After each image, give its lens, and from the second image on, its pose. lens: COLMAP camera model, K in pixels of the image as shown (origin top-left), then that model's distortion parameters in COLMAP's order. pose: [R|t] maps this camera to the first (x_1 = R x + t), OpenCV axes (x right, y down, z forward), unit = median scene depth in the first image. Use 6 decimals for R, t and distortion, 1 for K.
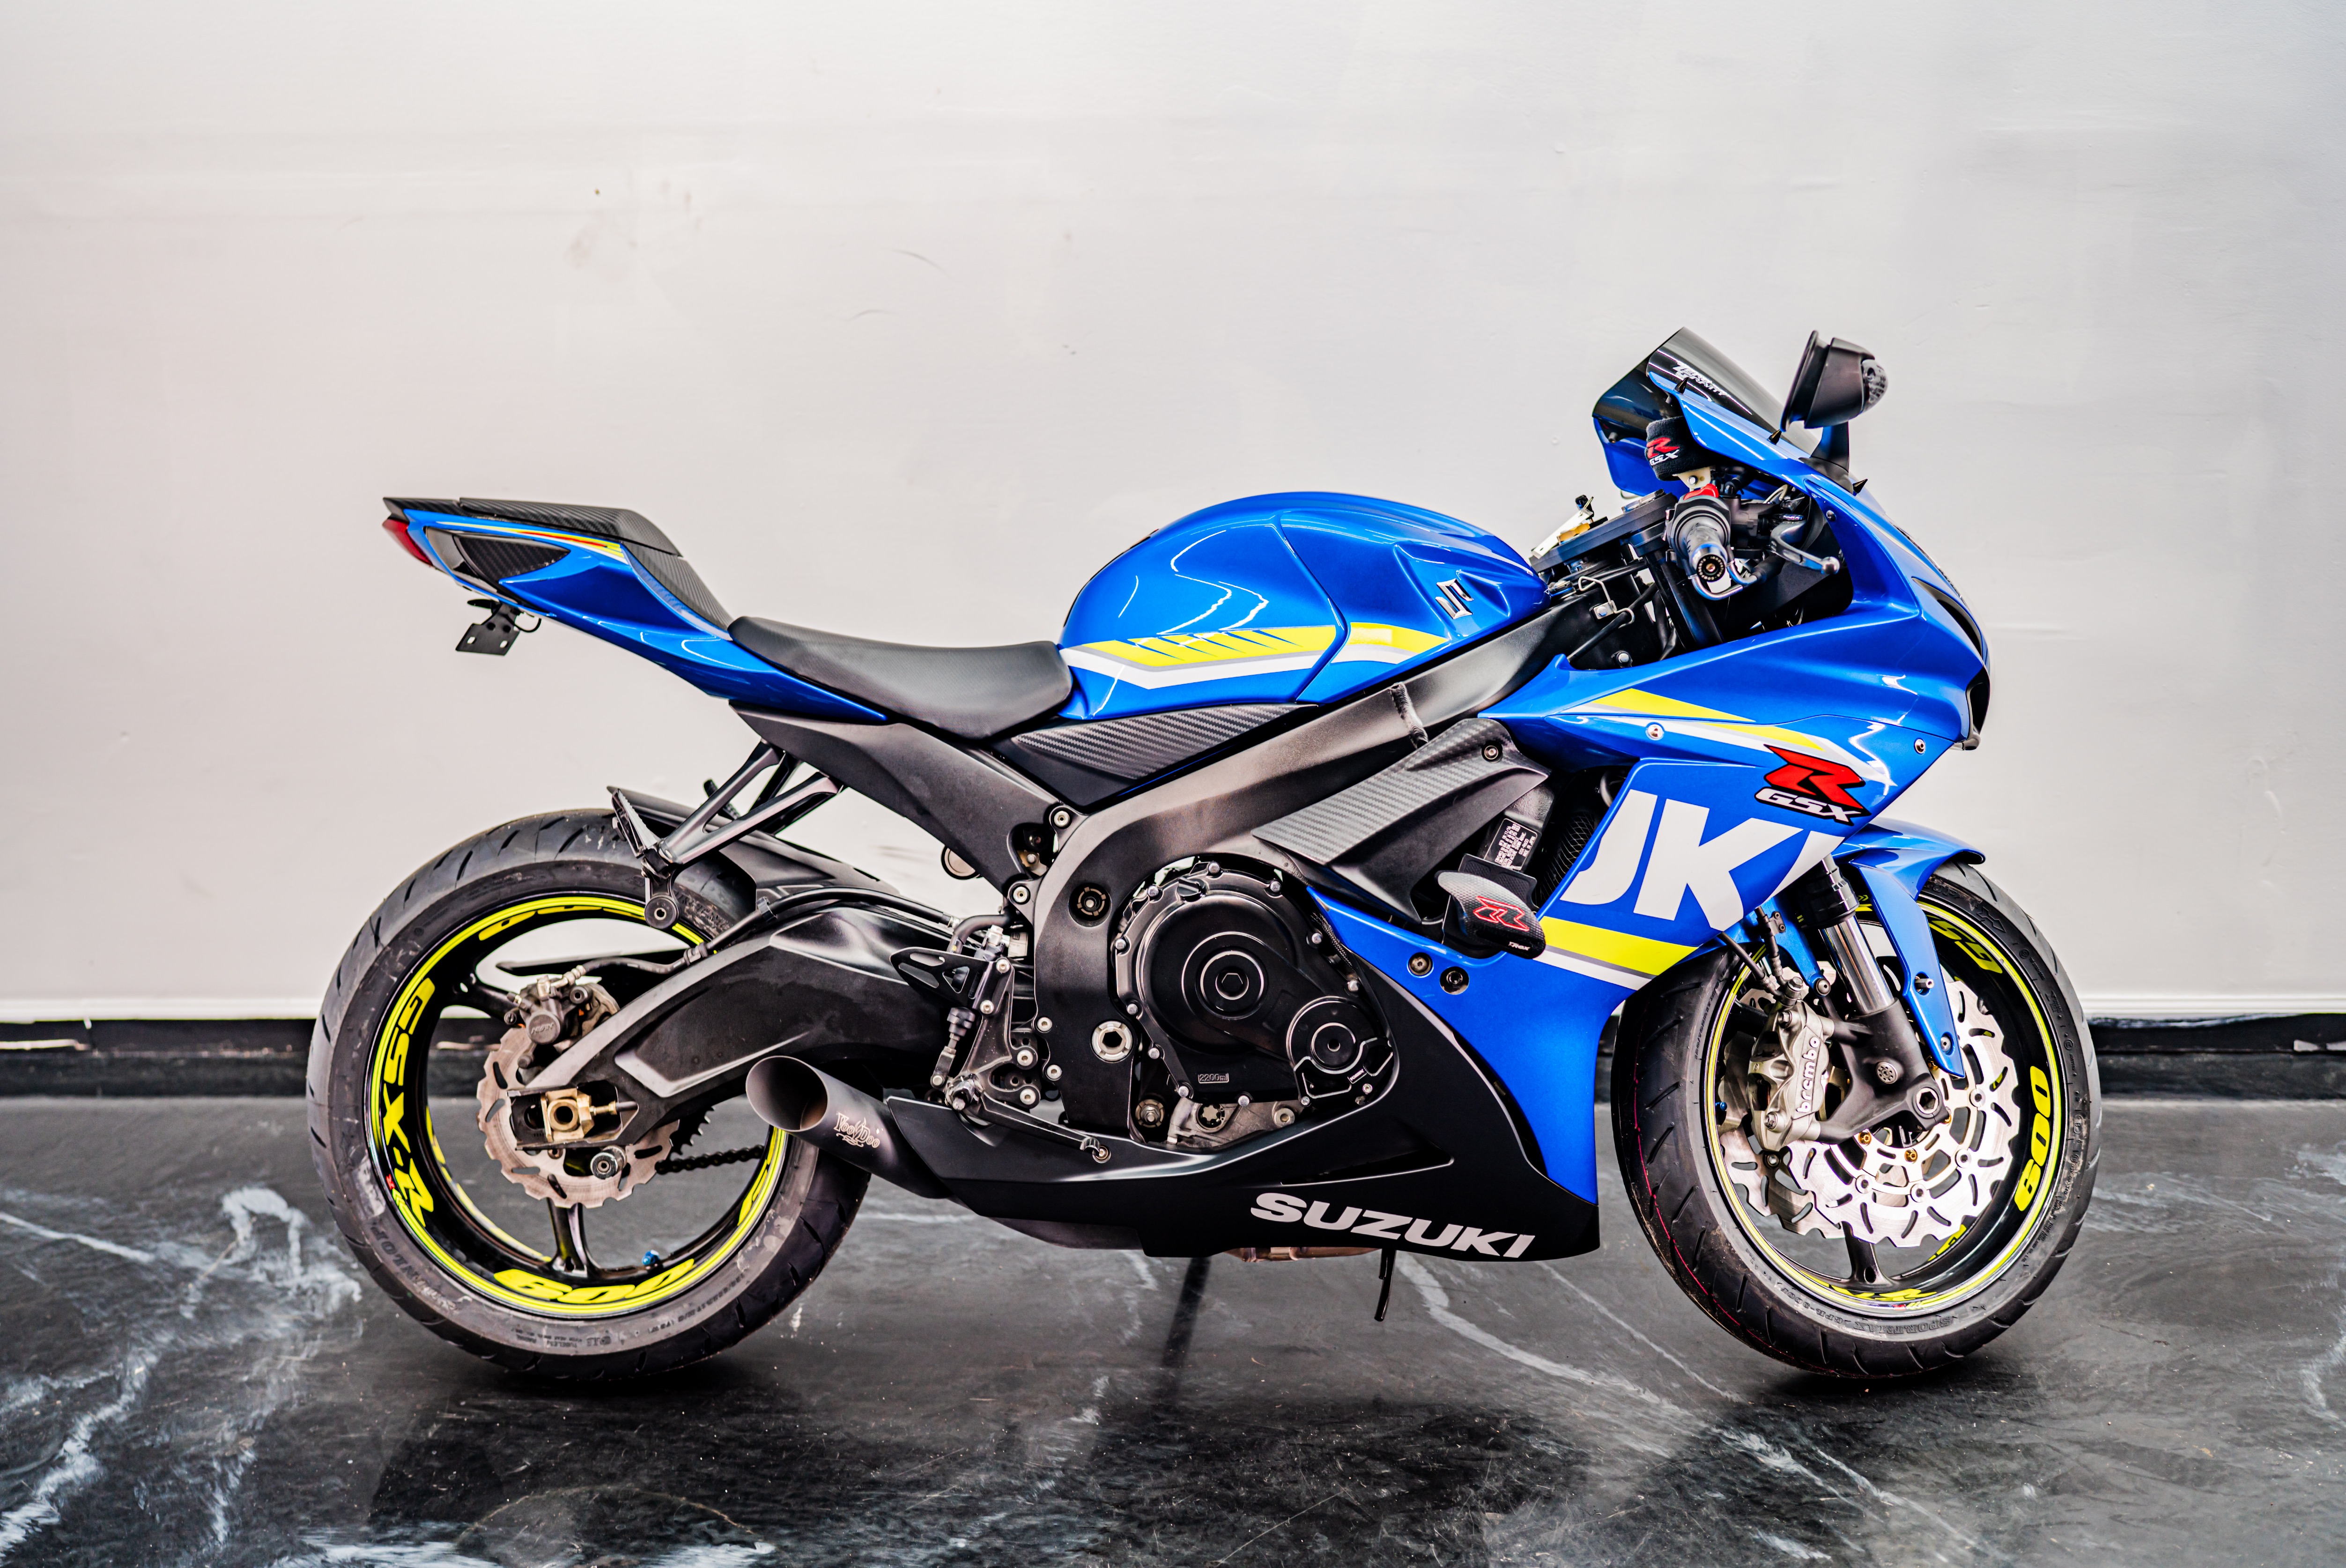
lens RADIAL K [[2232.9, 0, 1137.1], [0, 2232.9, 773.5], [0, 0, 1]] dist [-0.054468, 0.158965]
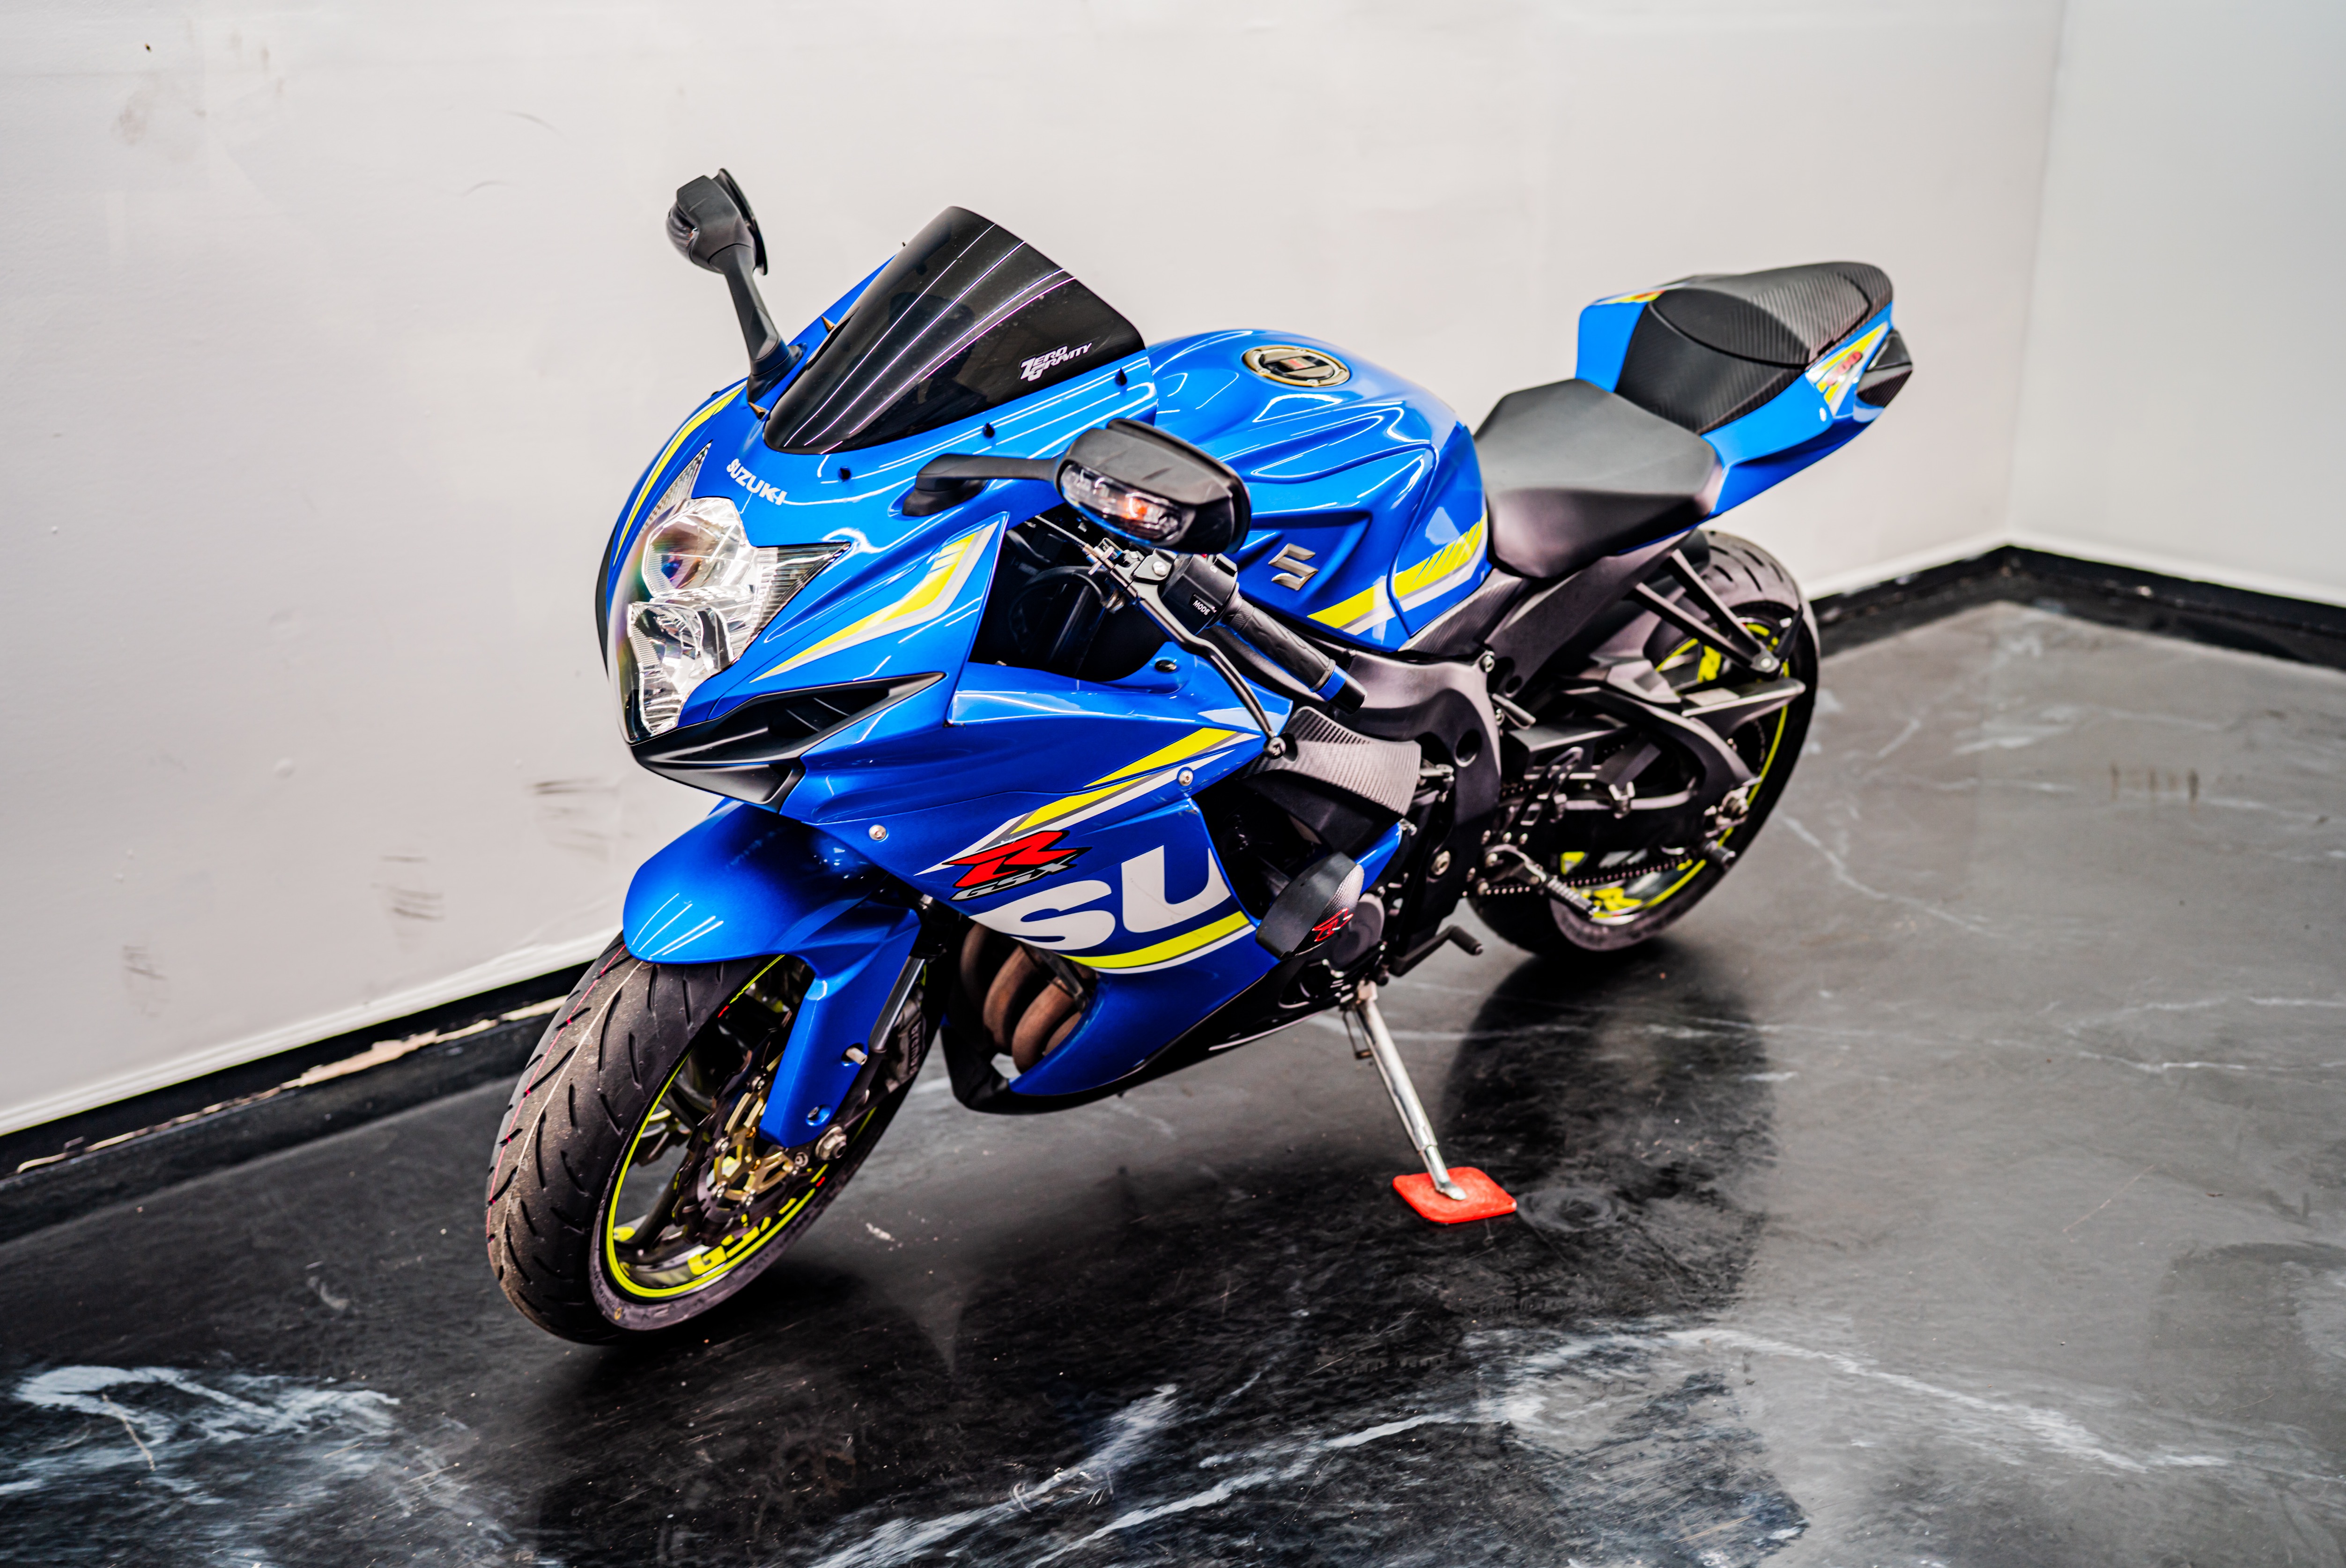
lens RADIAL K [[2274.6, 0, 1134.7], [0, 2274.6, 778.6], [0, 0, 1]] dist [-0.044901, 0.173311]
pose [[0.755566, -0.214212, 0.619058, -0.695343], [0.192404, 0.975910, 0.102862, -0.025157], [-0.626179, 0.041390, 0.778580, 0.188325]]
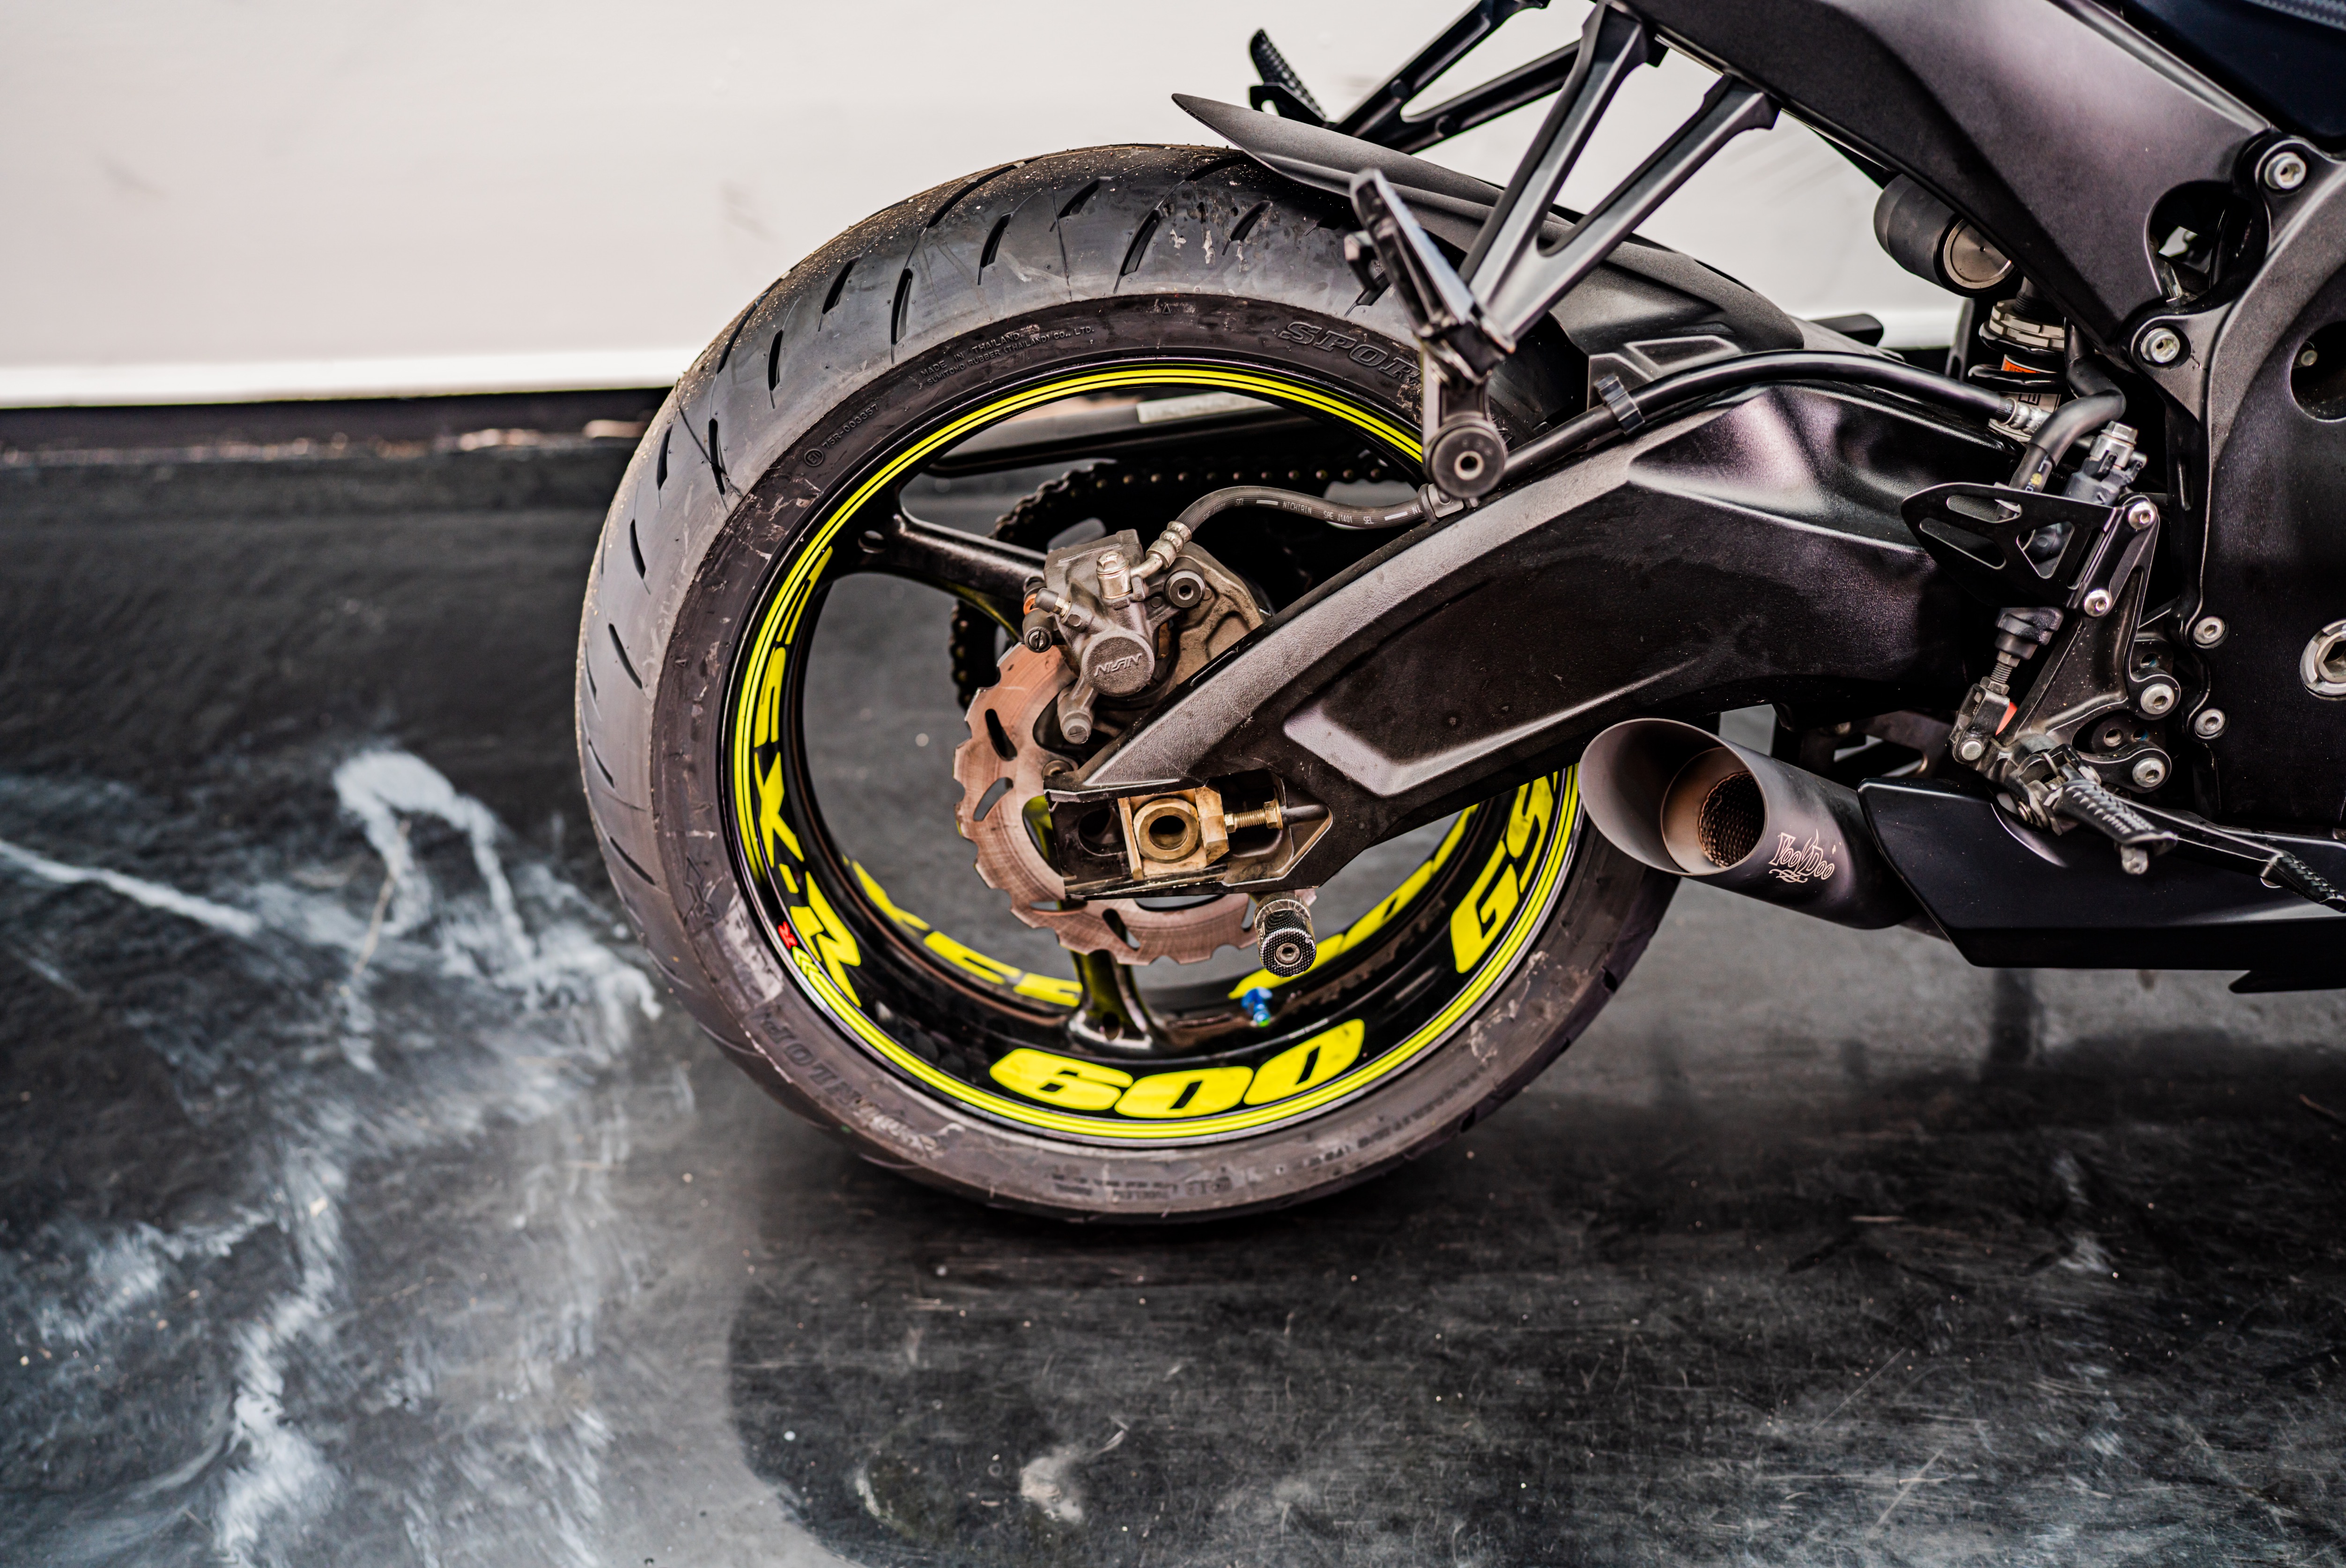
lens RADIAL K [[2274.6, 0, 1134.7], [0, 2274.6, 778.6], [0, 0, 1]] dist [-0.044901, 0.173311]
pose [[0.997735, -0.044450, 0.050480, -0.288632], [0.019983, 0.912521, 0.408541, -0.058852], [-0.064224, -0.406607, 0.911343, 0.553173]]
